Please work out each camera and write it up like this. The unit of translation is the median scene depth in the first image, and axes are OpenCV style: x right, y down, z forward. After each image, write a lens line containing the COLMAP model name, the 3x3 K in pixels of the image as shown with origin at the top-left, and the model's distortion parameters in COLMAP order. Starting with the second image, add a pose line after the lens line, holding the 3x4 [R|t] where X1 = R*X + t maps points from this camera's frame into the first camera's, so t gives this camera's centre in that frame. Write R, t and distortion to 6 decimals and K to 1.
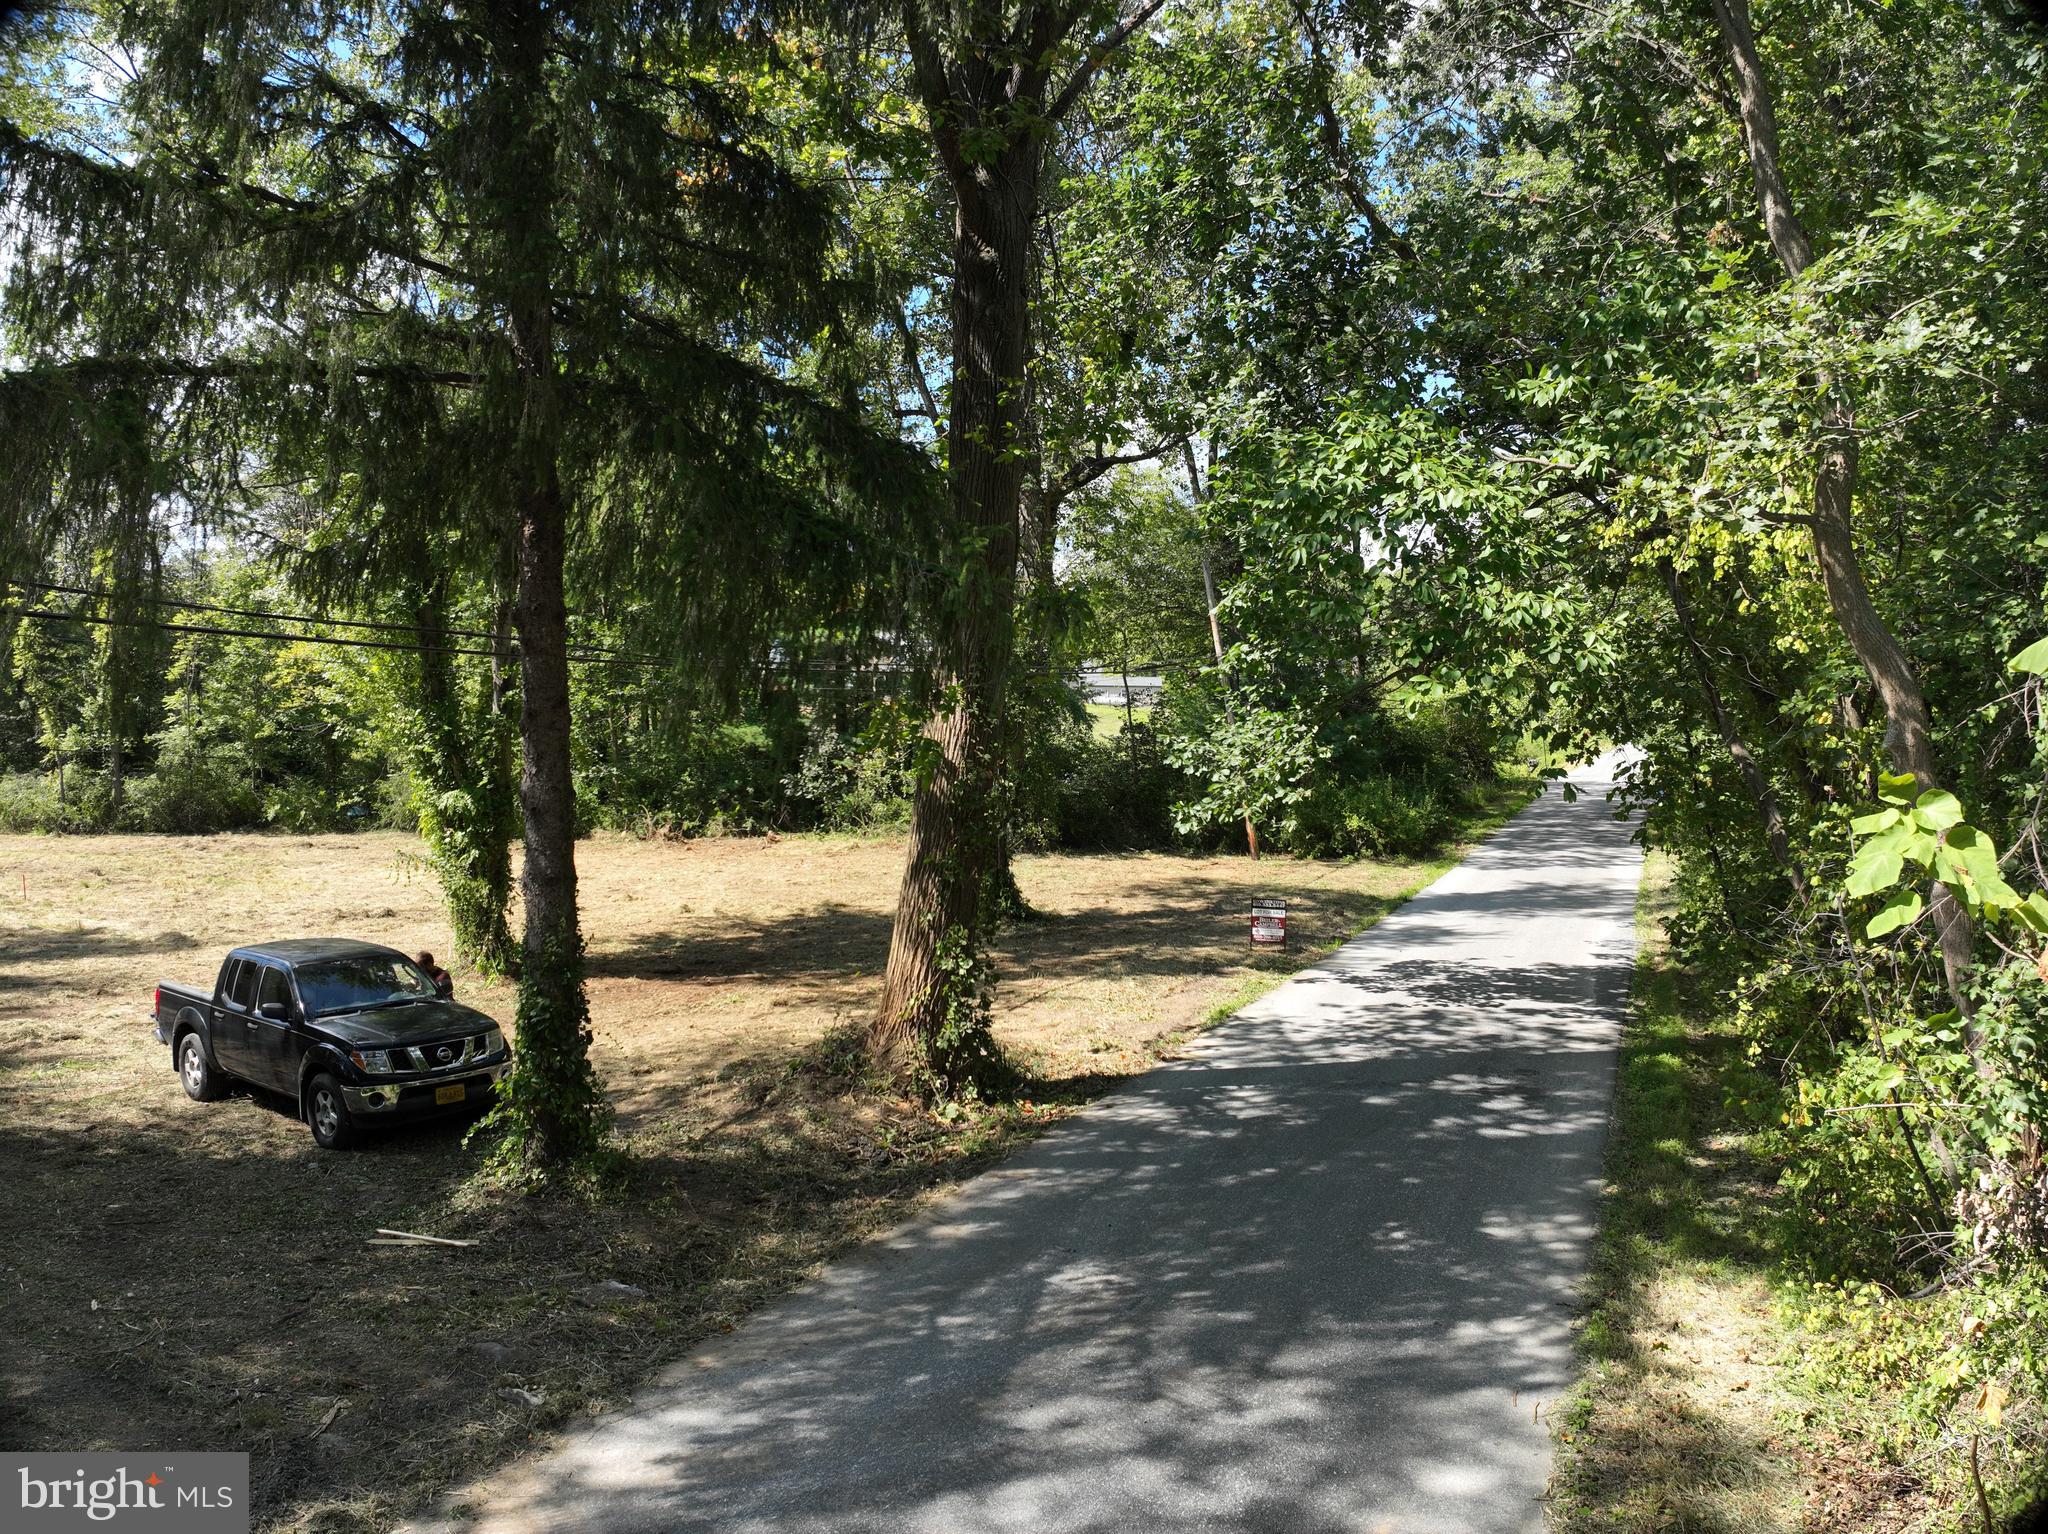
lens RADIAL K [[1443.4, 0, 1028.6], [0, 1443.4, 759.8], [0, 0, 1]] dist [-0.102403, -0.018378]
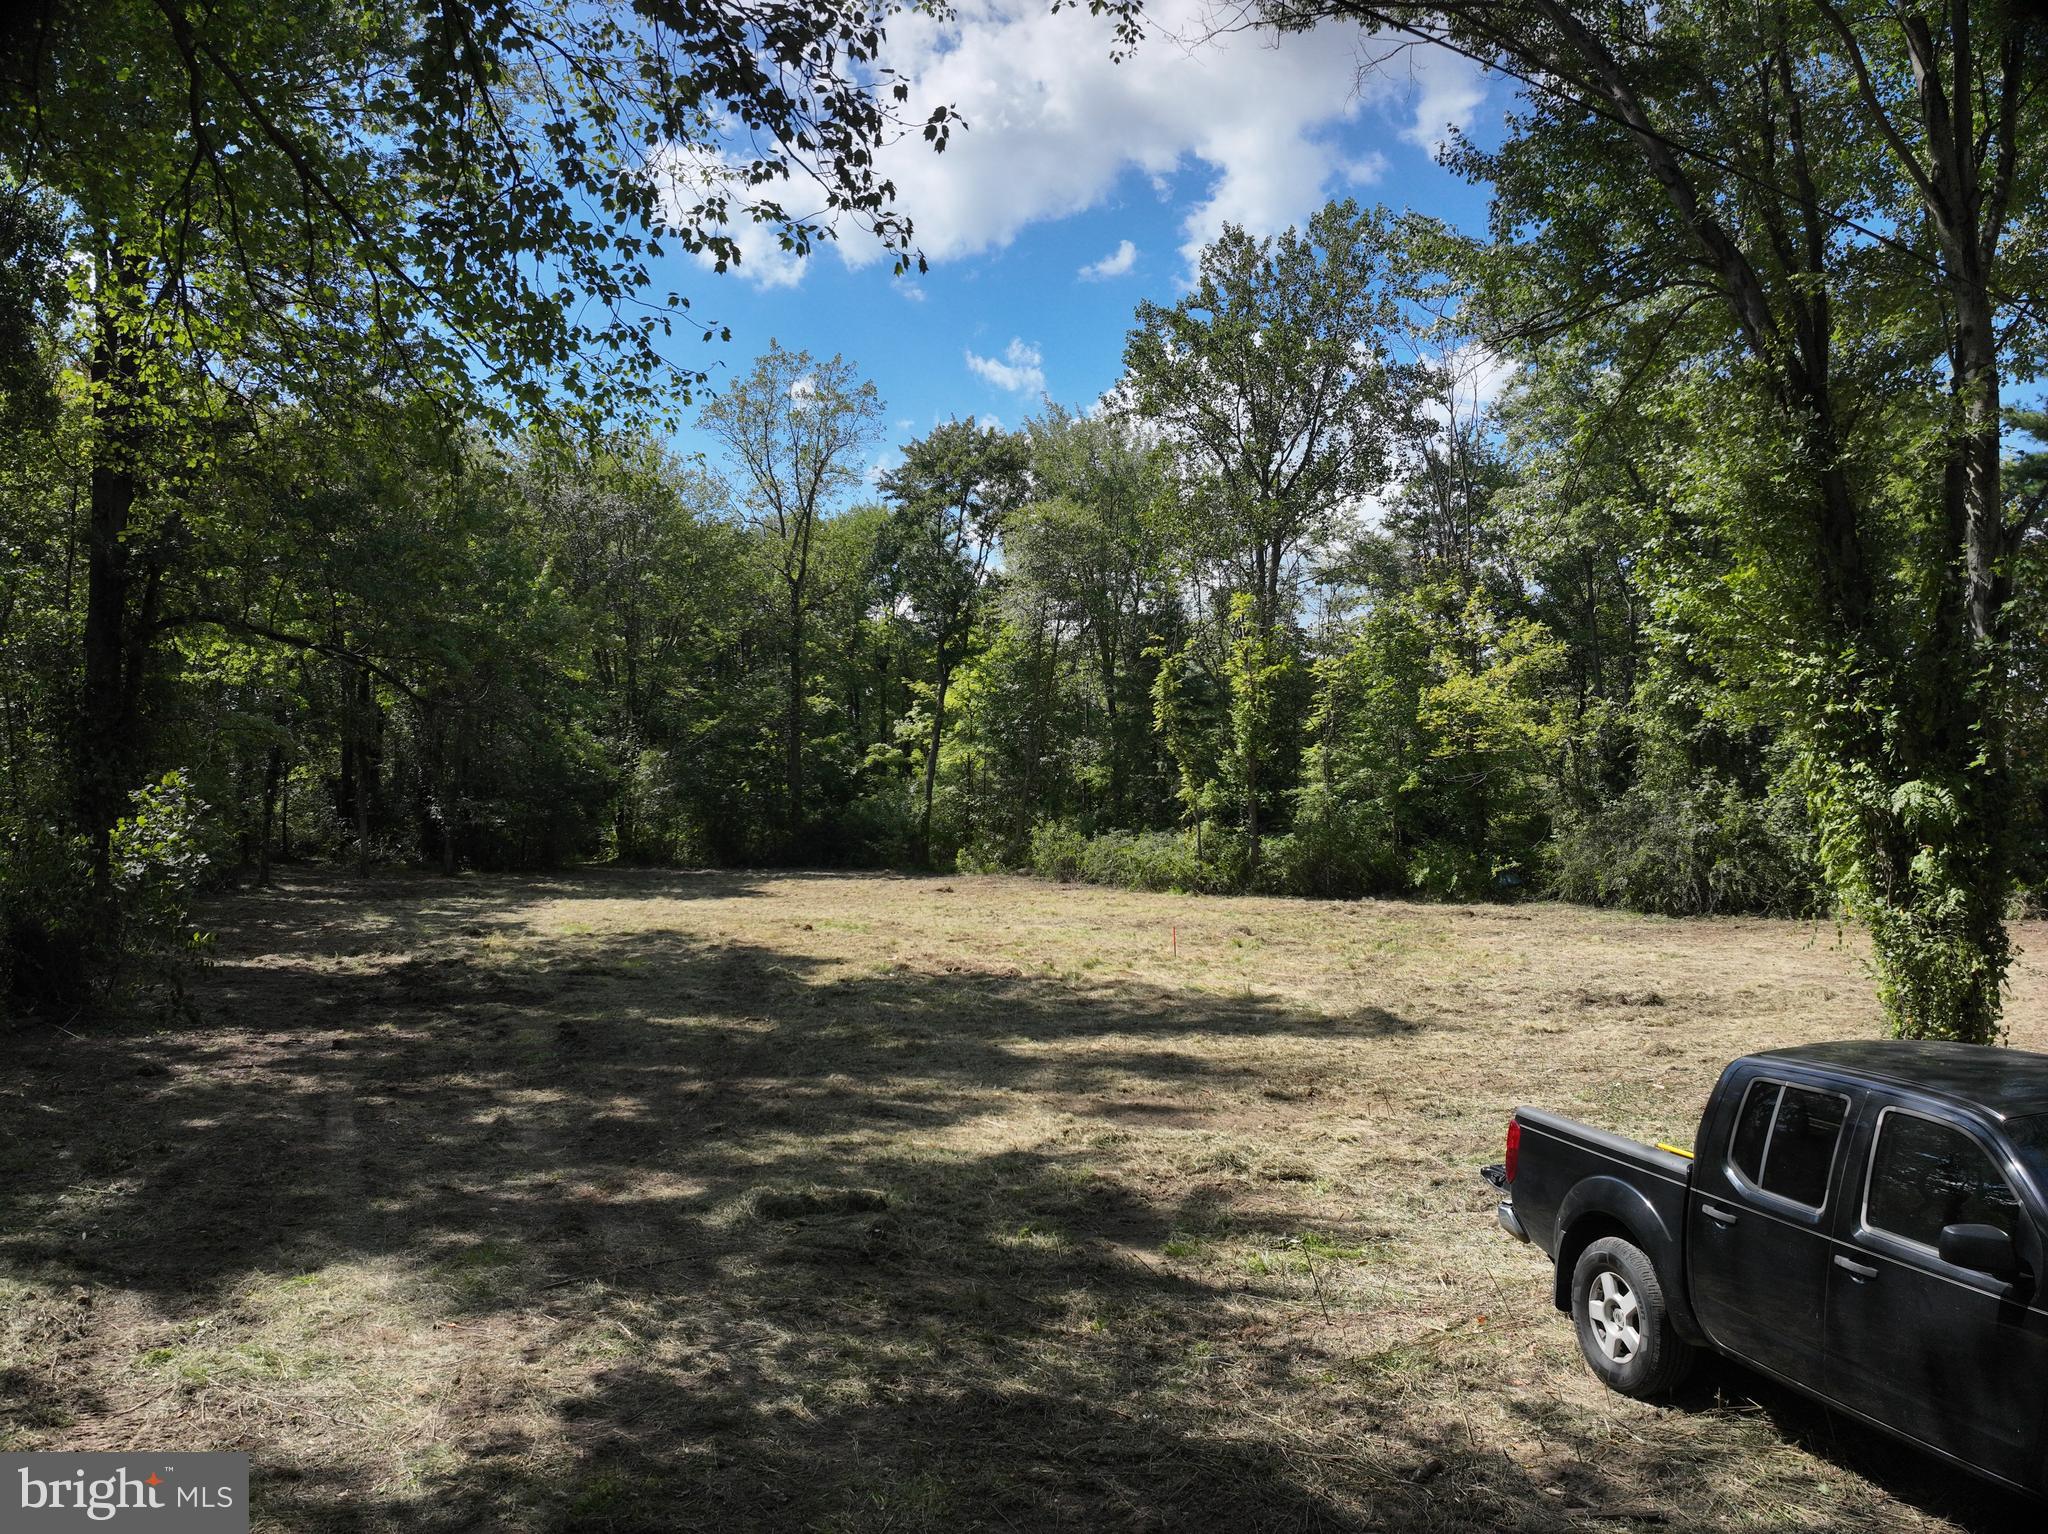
lens RADIAL K [[1443.4, 0, 1032.8], [0, 1443.4, 756.6], [0, 0, 1]] dist [-0.102403, -0.018378]
pose [[0.756894, -0.026794, -0.652989, -0.453951], [-0.018216, 0.997906, -0.062061, 0.074968], [0.653284, 0.058868, 0.754821, 0.530008]]
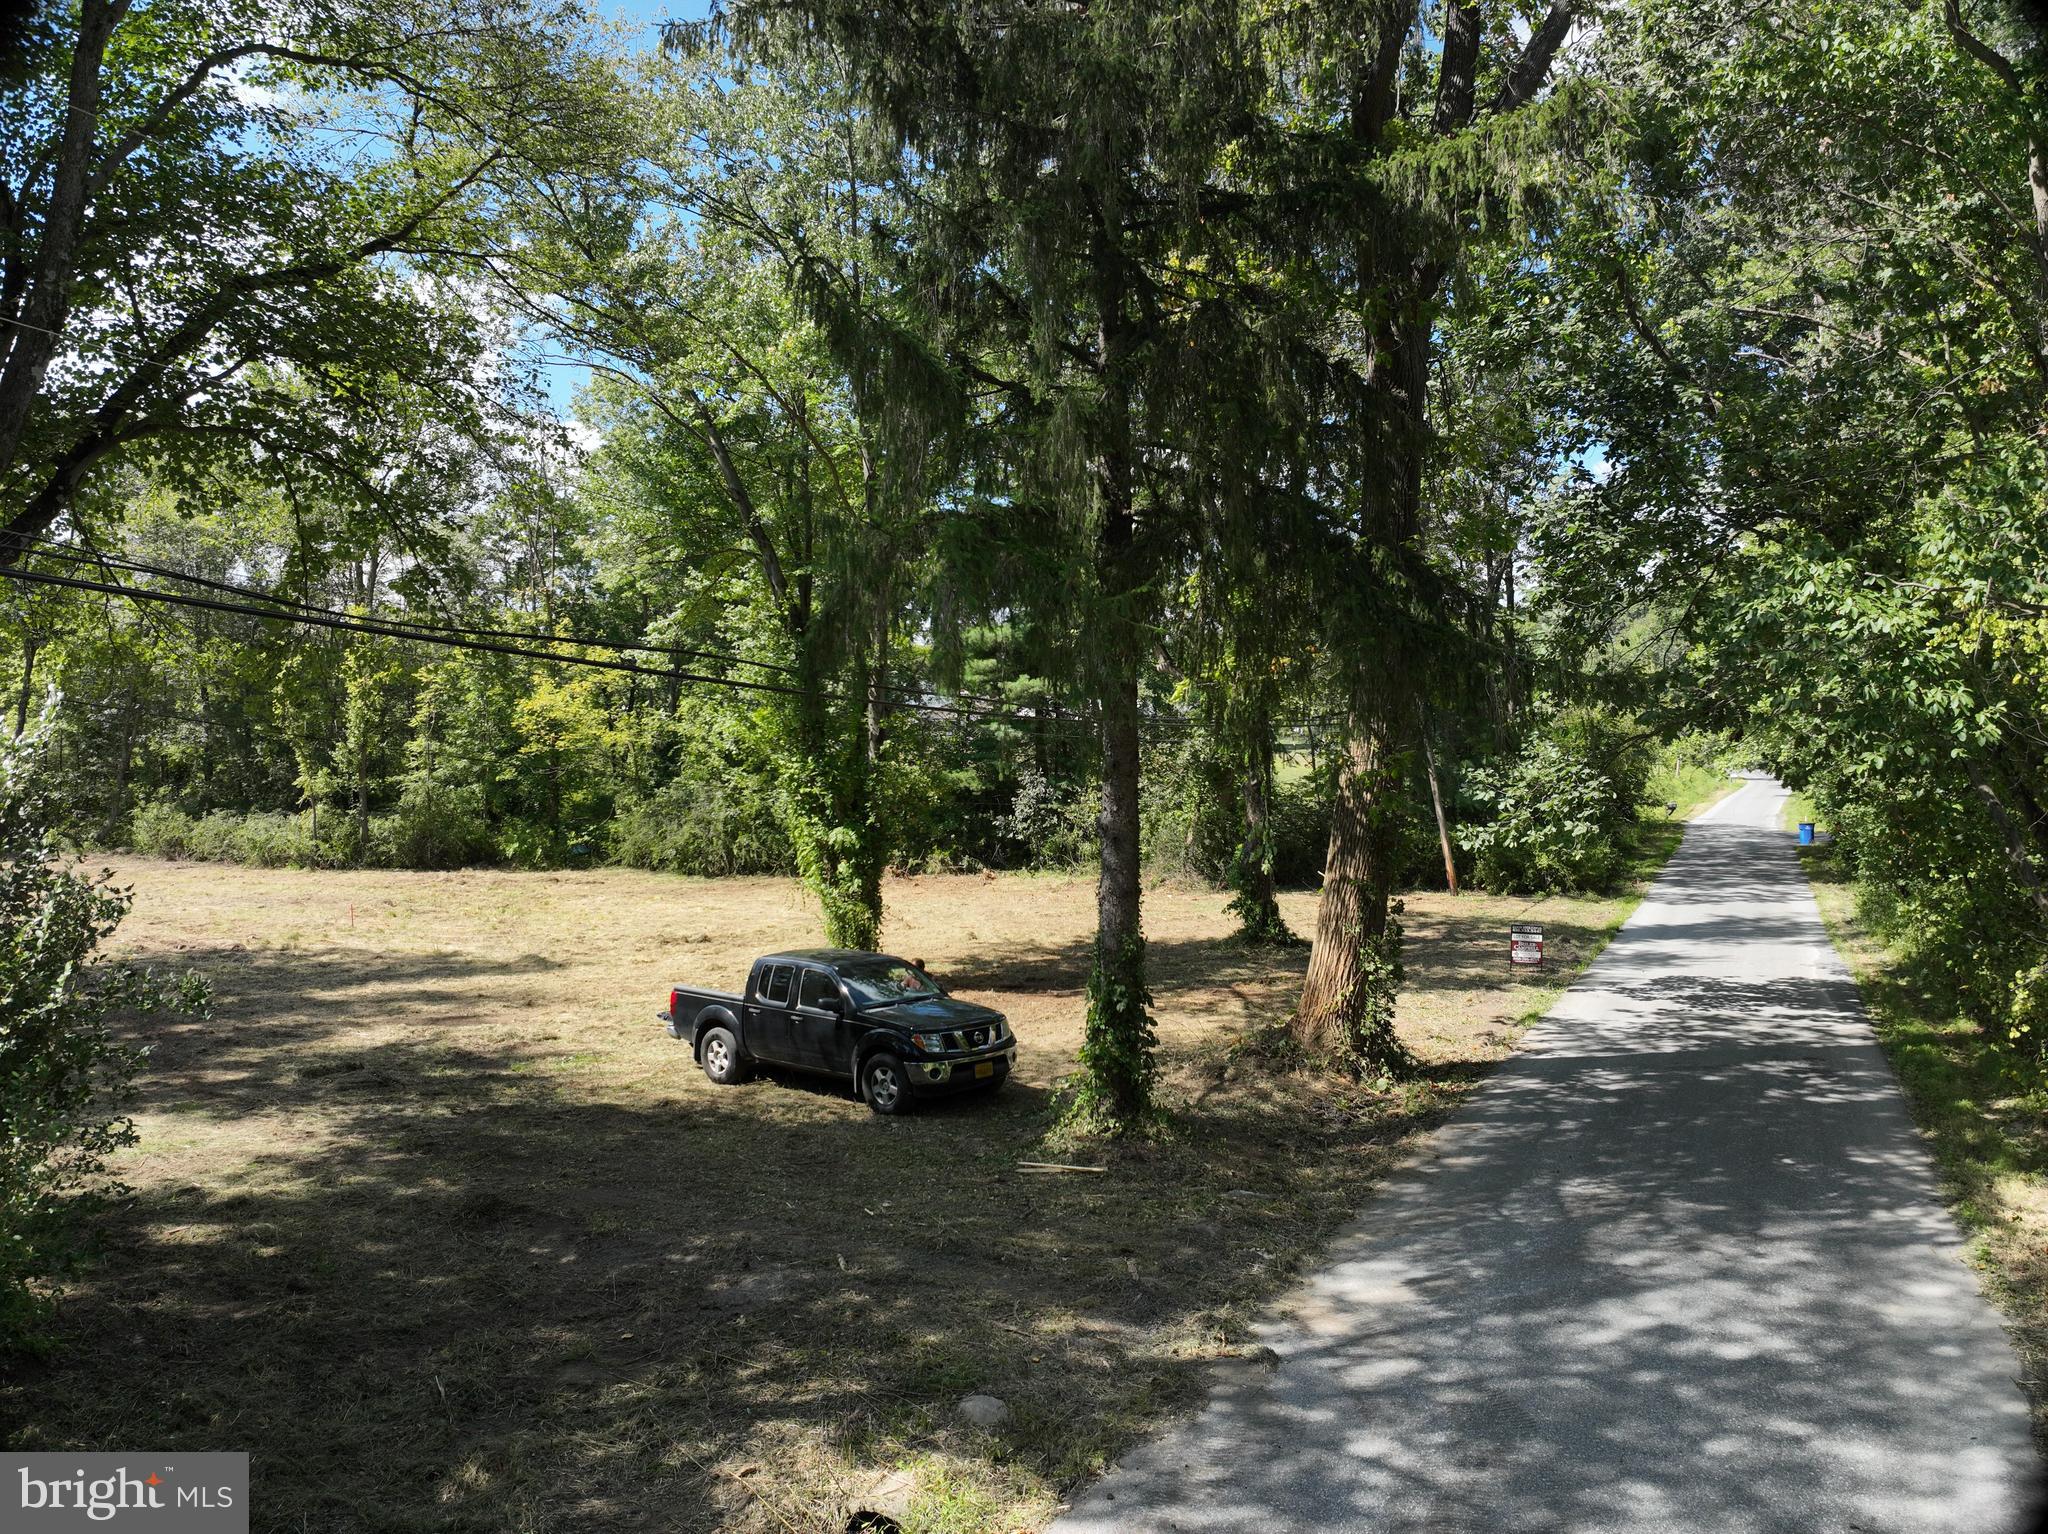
lens RADIAL K [[1443.4, 0, 1026.5], [0, 1443.4, 767.5], [0, 0, 1]] dist [-0.102403, -0.018378]
pose [[0.998307, 0.000243, -0.058165, -0.267969], [-0.001685, 0.999692, -0.024757, 0.002062], [0.058142, 0.024813, 0.998000, -0.236930]]
